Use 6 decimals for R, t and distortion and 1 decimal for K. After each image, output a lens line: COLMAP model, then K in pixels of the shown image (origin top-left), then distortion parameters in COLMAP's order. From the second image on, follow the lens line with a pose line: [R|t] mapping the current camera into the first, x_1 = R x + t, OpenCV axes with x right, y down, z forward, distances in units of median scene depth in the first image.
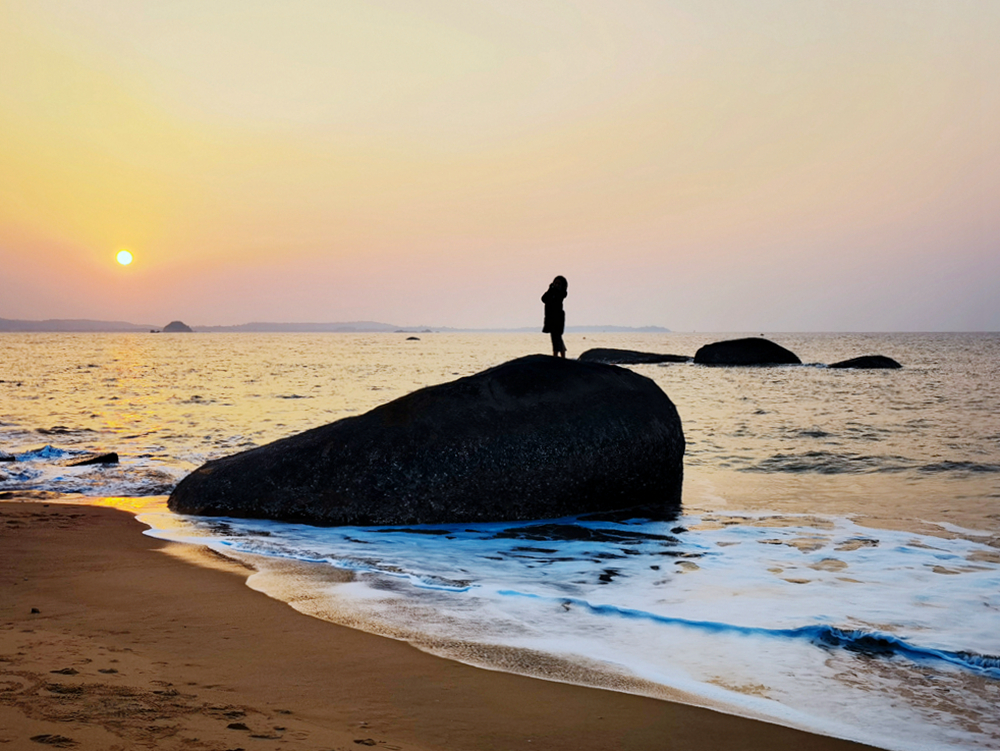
lens RADIAL K [[1206.6, 0, 491.6], [0, 1206.6, 381.6], [0, 0, 1]] dist [0.112991, 0.000000]
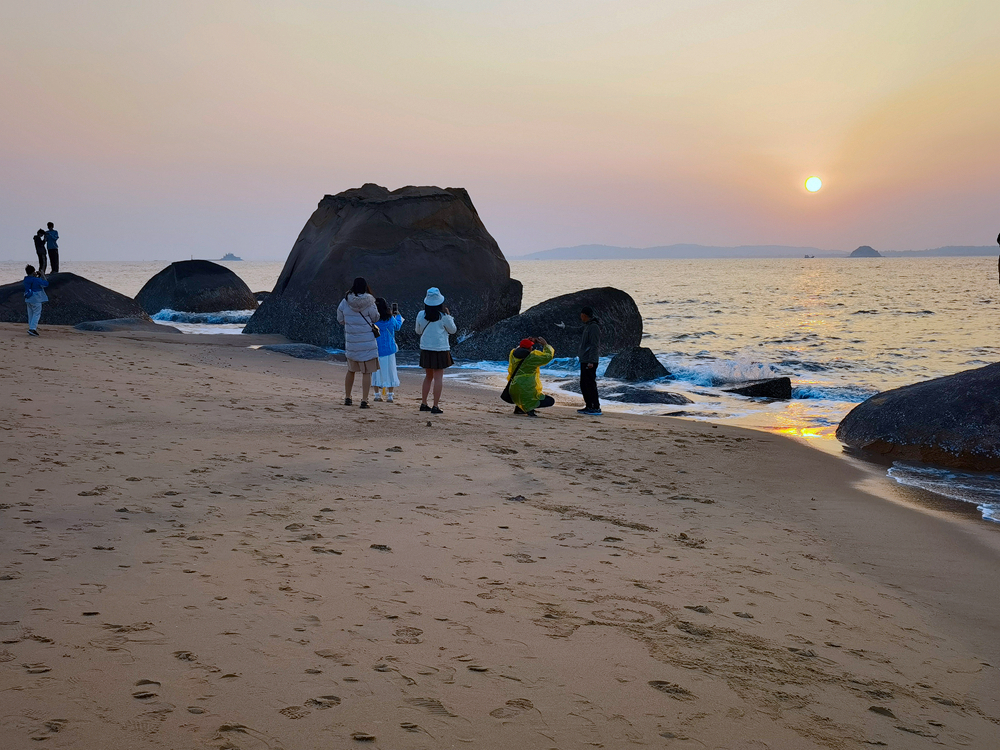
lens RADIAL K [[1206.6, 0, 491.7], [0, 1206.6, 374.8], [0, 0, 1]] dist [0.112991, 0.000000]
pose [[0.853453, 0.039663, -0.519658, -0.001966], [-0.010621, 0.998216, 0.058746, 0.001384], [0.521062, -0.044618, 0.852352, 0.053158]]
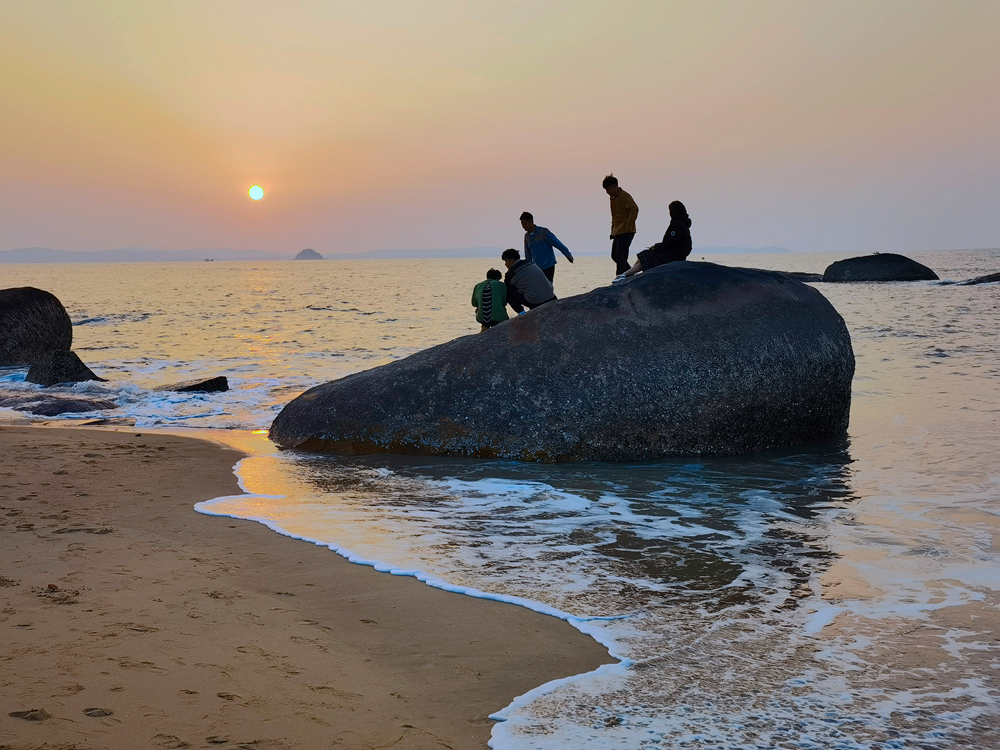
lens RADIAL K [[1206.6, 0, 499.9], [0, 1206.6, 368.3], [0, 0, 1]] dist [0.112991, 0.000000]
pose [[0.995514, -0.005767, -0.094438, -0.014647], [0.010824, 0.998529, 0.053127, 0.008303], [0.093993, -0.053911, 0.994112, 0.155370]]
